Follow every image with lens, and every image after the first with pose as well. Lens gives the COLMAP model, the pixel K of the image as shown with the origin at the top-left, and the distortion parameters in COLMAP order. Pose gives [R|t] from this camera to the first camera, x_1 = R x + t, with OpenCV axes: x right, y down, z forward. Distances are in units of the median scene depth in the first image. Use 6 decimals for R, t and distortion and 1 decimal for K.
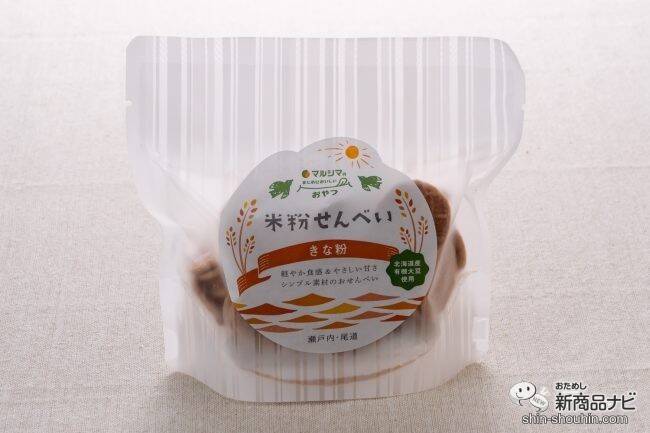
lens RADIAL K [[2343.2, 0, 324.8], [0, 2343.2, 217.5], [0, 0, 1]] dist [-0.183889, 0.000000]
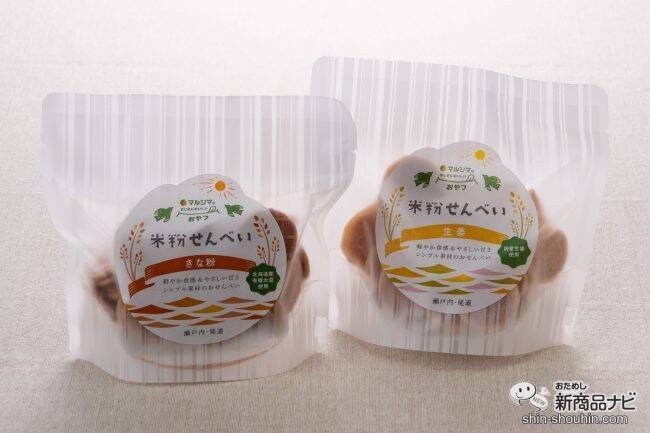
lens RADIAL K [[2343.2, 0, 324.6], [0, 2343.2, 214.2], [0, 0, 1]] dist [-0.183889, 0.000000]
pose [[0.998302, 0.008531, 0.057625, -0.004766], [-0.008940, 0.999937, 0.006840, -0.021651], [-0.057563, -0.007343, 0.998315, -0.265710]]
